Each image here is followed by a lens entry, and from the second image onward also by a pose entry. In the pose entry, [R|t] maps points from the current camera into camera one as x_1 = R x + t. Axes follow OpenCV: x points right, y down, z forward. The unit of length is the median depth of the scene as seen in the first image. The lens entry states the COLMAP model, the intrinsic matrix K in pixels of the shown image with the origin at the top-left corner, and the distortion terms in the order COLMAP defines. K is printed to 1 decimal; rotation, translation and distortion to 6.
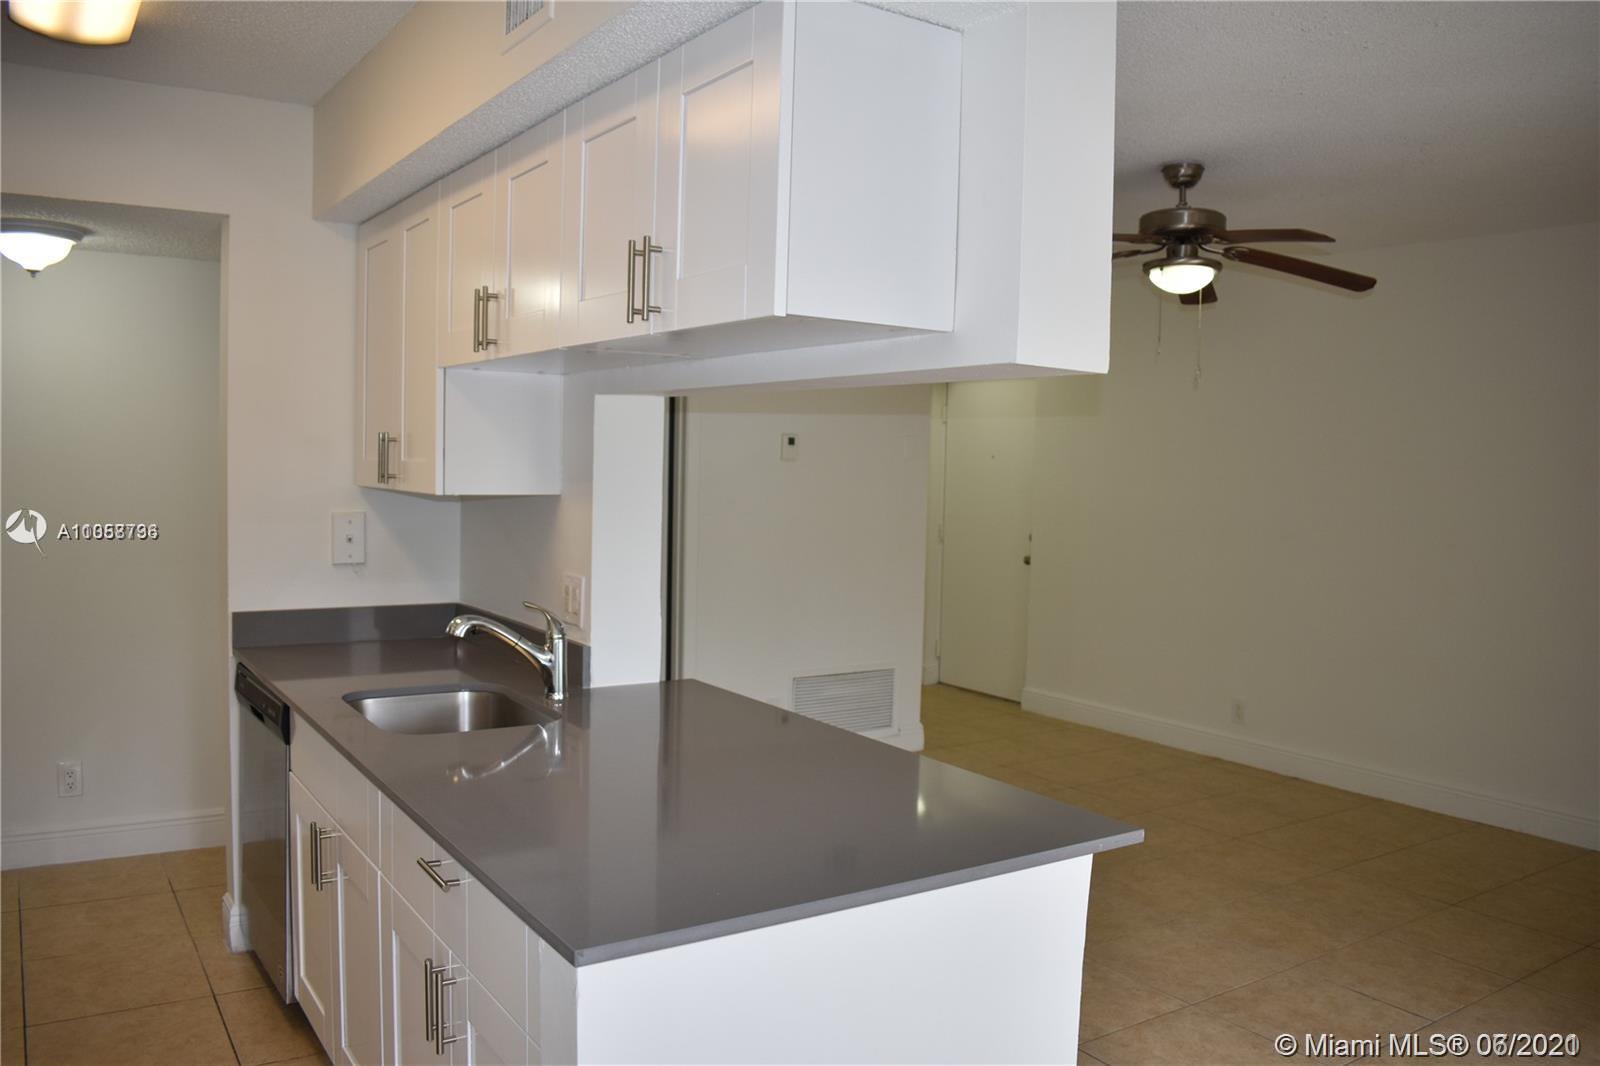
lens RADIAL K [[1251.8, 0, 811.4], [0, 1251.8, 524.5], [0, 0, 1]] dist [-0.094647, 0.010643]
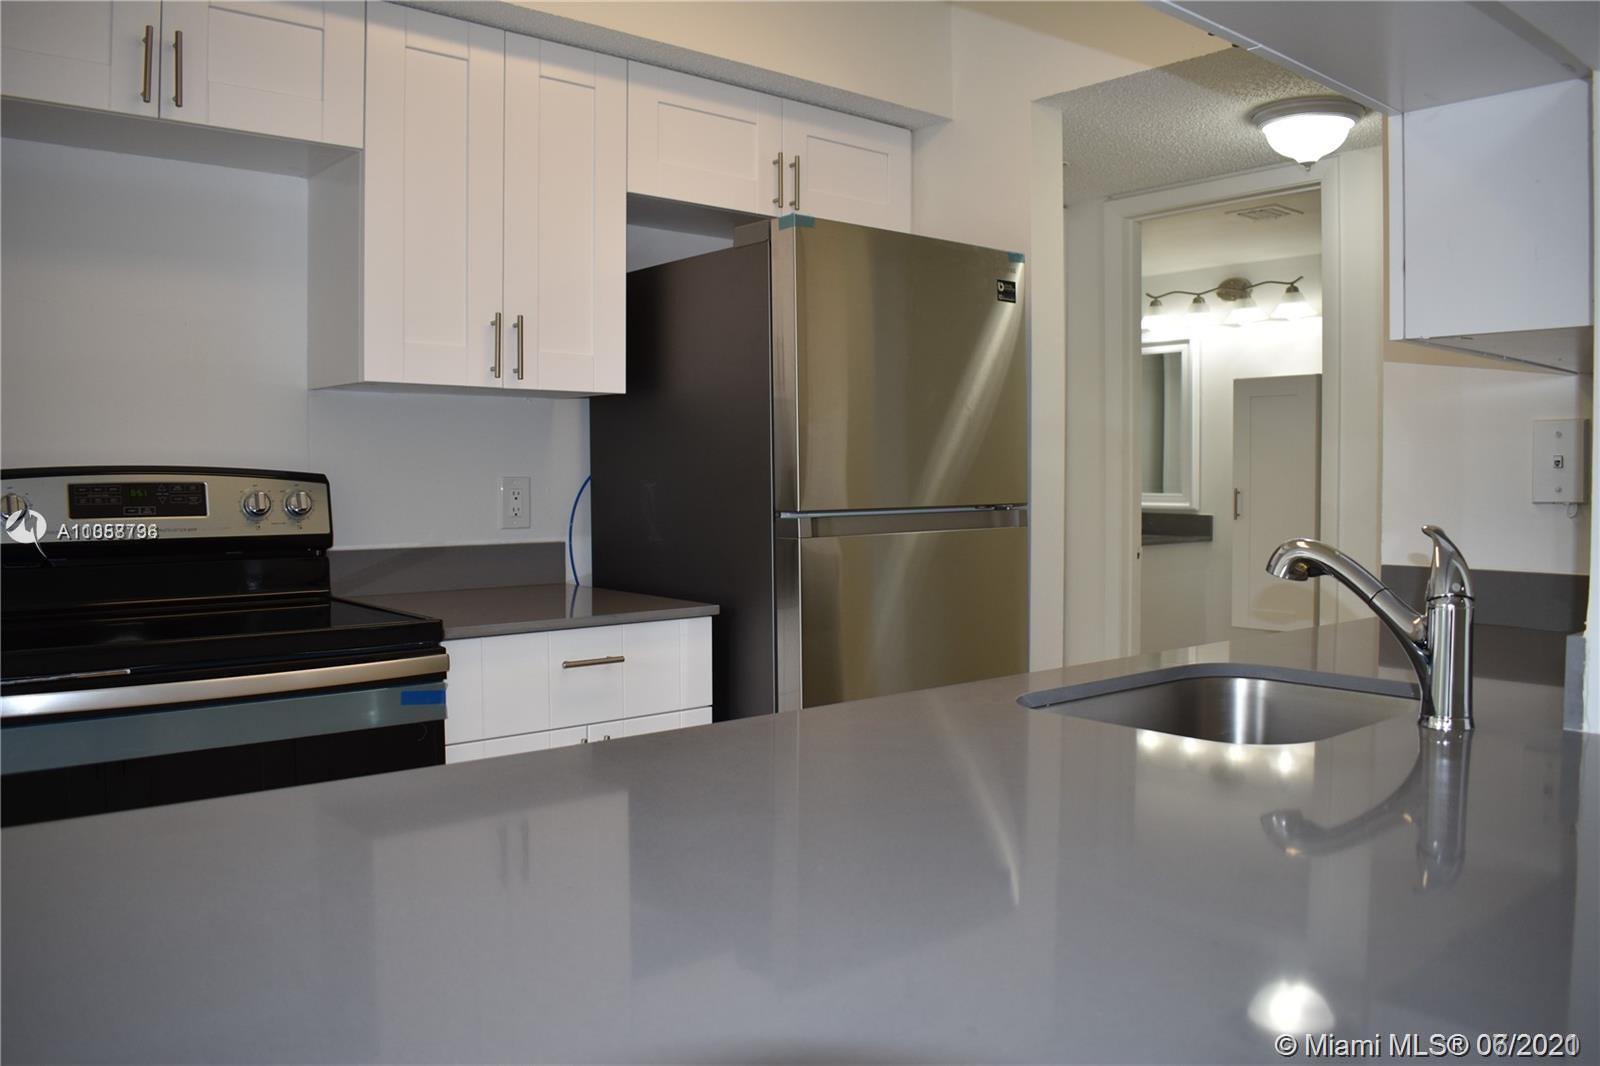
lens RADIAL K [[1243.5, 0, 809.2], [0, 1243.5, 528.4], [0, 0, 1]] dist [-0.092726, 0.010464]
pose [[0.117609, 0.019595, -0.992867, 0.208373], [-0.050622, 0.998624, 0.013712, 0.065348], [0.991769, 0.048648, 0.118439, 0.659340]]
